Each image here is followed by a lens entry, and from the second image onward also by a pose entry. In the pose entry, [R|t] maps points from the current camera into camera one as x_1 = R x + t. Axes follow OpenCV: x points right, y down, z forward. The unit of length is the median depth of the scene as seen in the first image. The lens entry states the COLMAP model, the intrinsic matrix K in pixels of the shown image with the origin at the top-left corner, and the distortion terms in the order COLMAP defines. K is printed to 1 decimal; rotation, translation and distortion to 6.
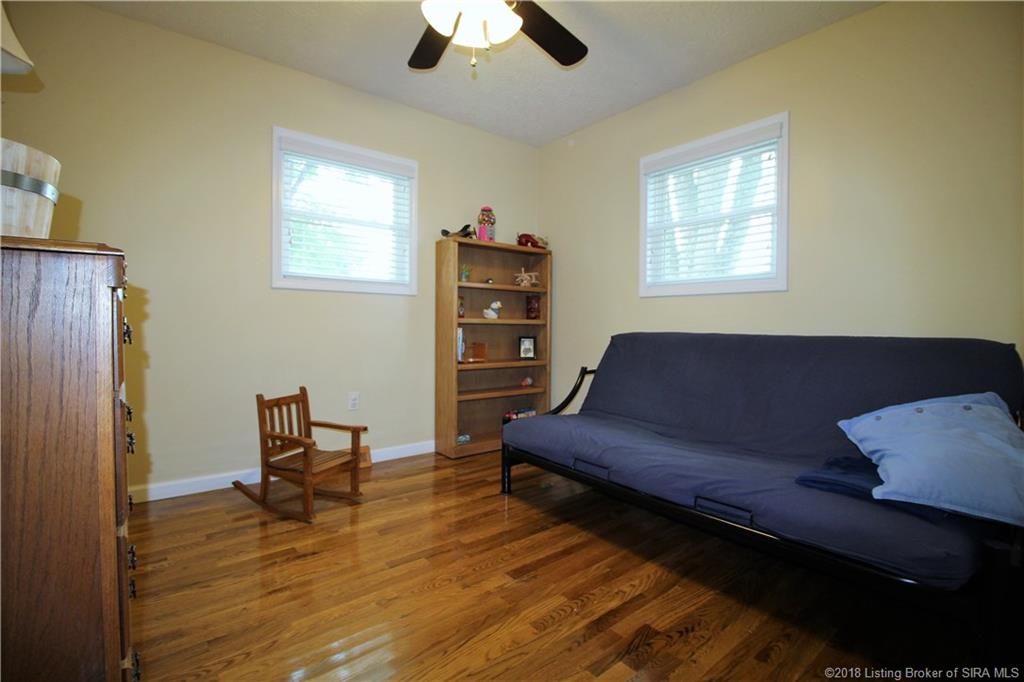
lens RADIAL K [[477.6, 0, 515.2], [0, 477.6, 342.3], [0, 0, 1]] dist [-0.005563, -0.004891]
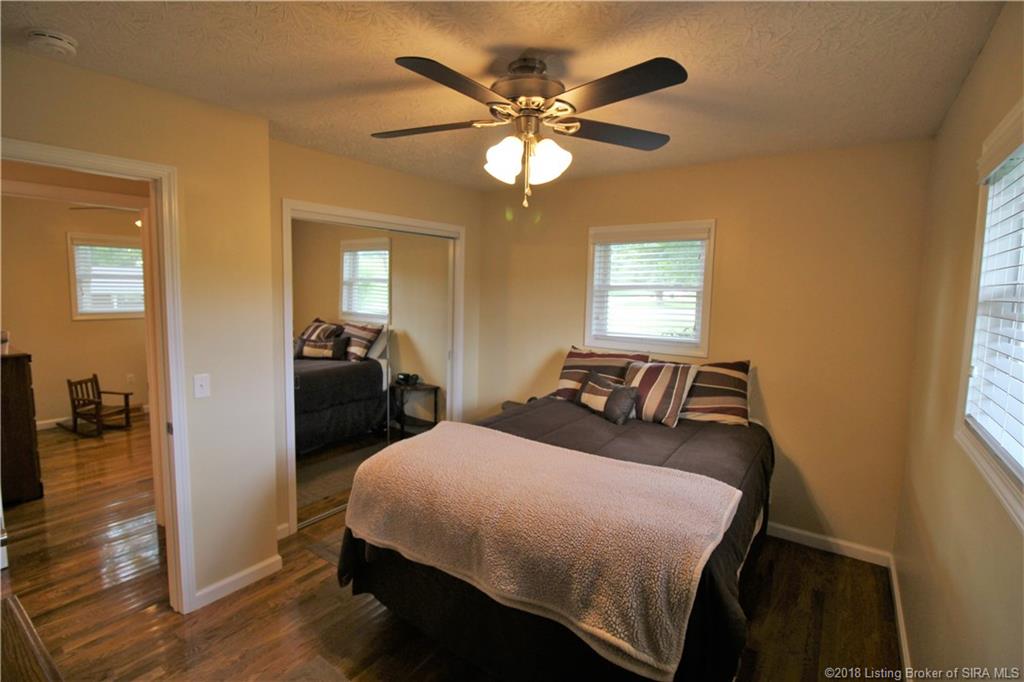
lens RADIAL K [[477.6, 0, 508.2], [0, 477.6, 335.4], [0, 0, 1]] dist [-0.005563, -0.004891]
pose [[0.966166, -0.013577, 0.257562, 0.722023], [-0.008085, 0.996528, 0.082861, -0.248151], [-0.257793, -0.082140, 0.962702, -1.347119]]
